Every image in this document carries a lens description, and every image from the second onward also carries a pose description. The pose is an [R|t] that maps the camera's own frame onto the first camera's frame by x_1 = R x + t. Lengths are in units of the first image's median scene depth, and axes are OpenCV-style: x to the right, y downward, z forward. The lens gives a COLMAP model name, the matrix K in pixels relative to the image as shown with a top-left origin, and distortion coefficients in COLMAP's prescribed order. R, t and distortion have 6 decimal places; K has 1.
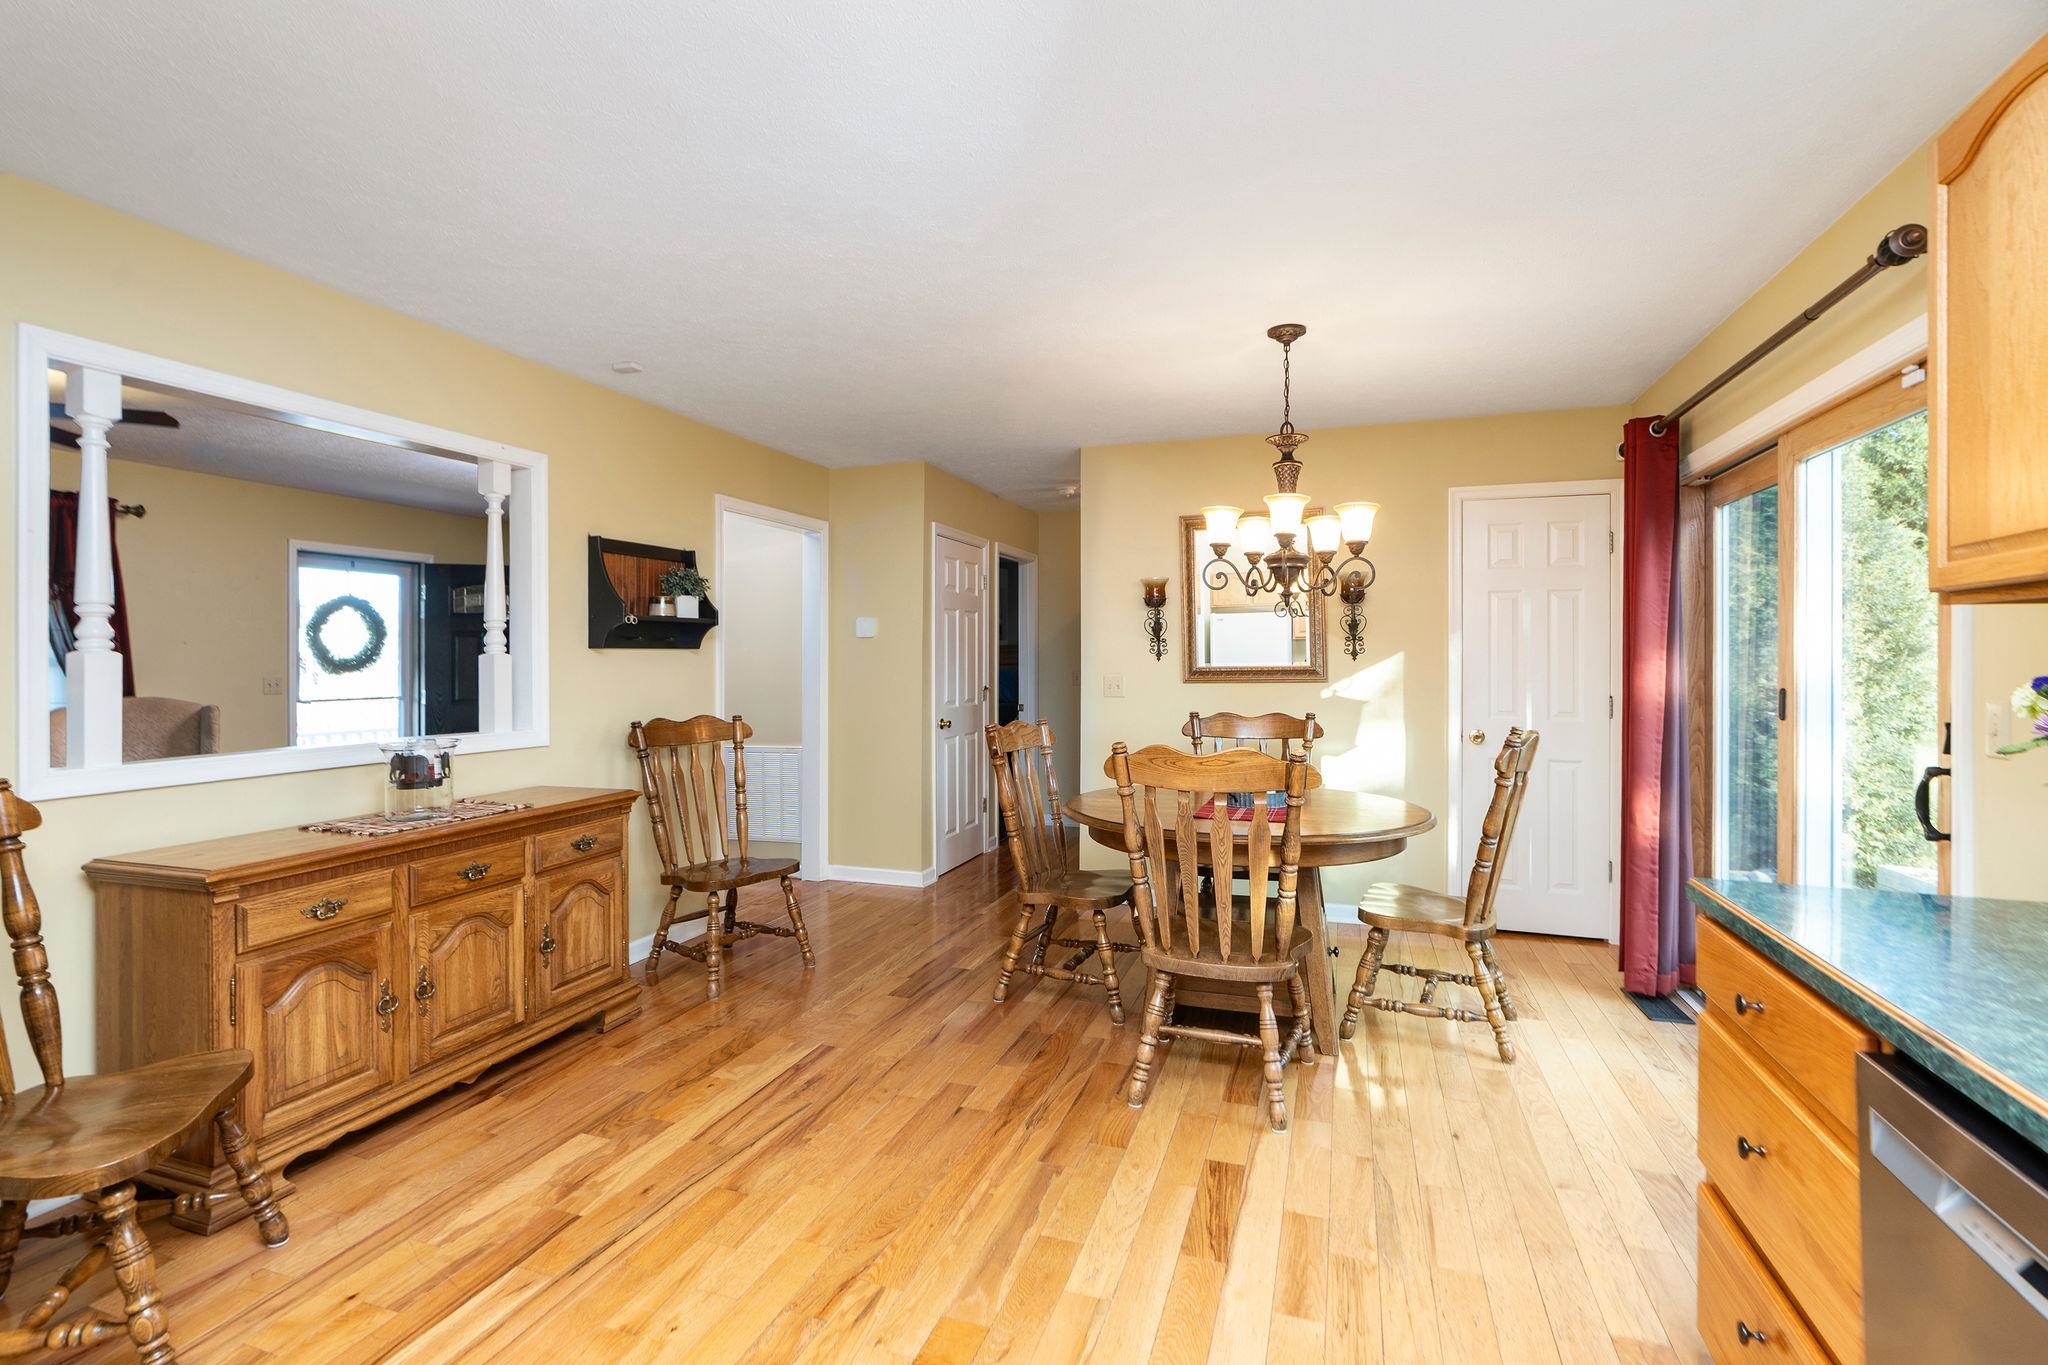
lens RADIAL K [[954.1, 0, 1023.6], [0, 954.1, 653.1], [0, 0, 1]] dist [-0.000338, -0.000019]
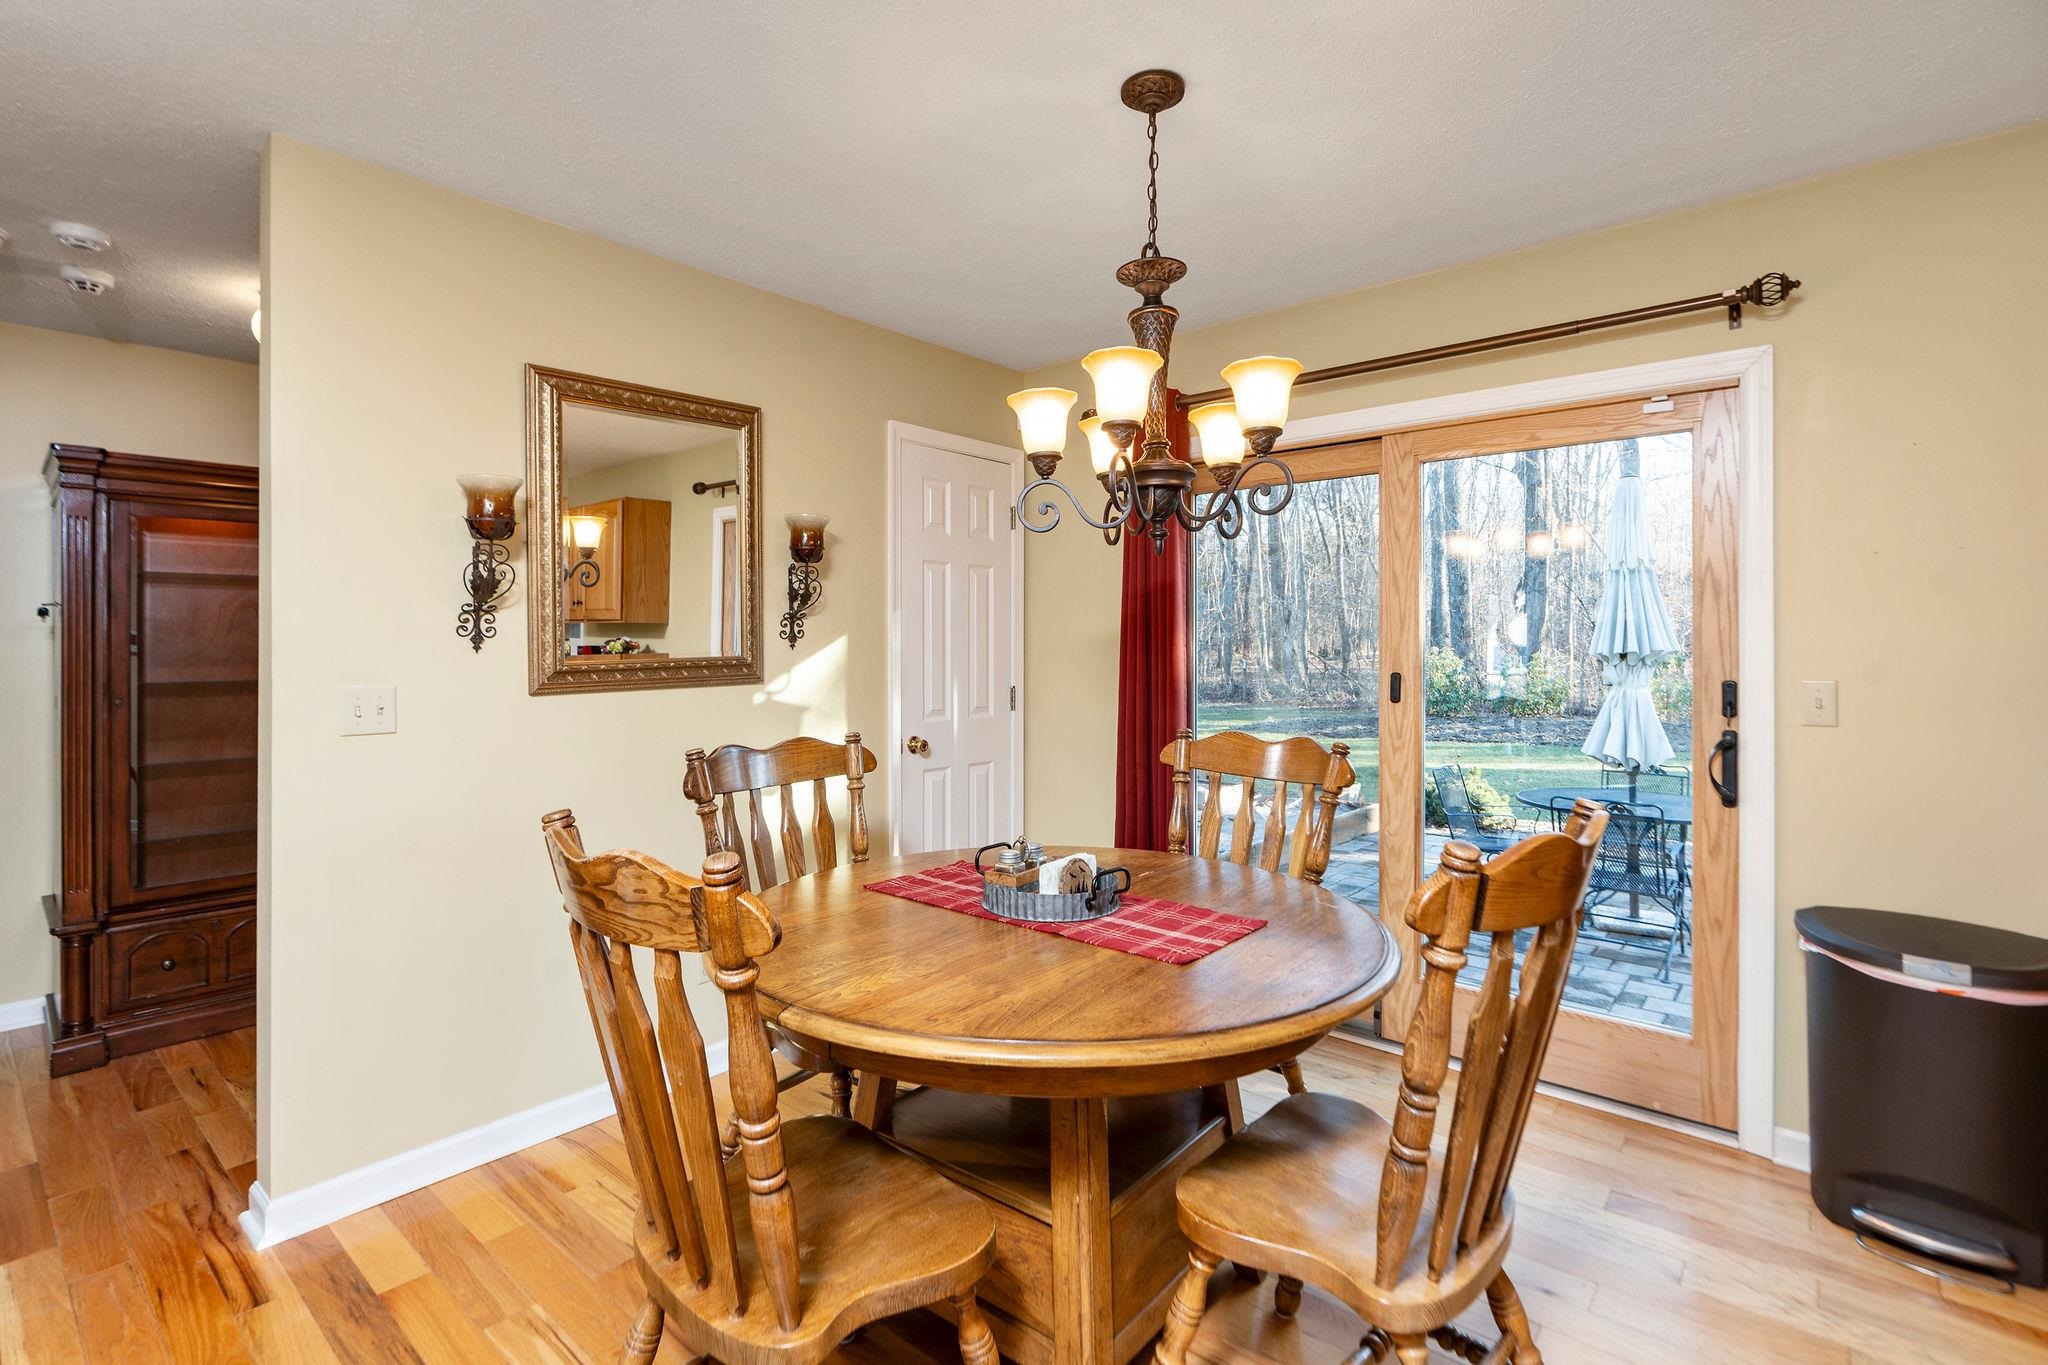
lens RADIAL K [[954.1, 0, 1023.6], [0, 954.1, 653.1], [0, 0, 1]] dist [-0.000338, -0.000019]
pose [[0.368842, -0.009193, 0.929447, -0.218649], [-0.001788, 0.999942, 0.010600, 0.003626], [-0.929490, -0.005572, 0.368804, 0.615578]]
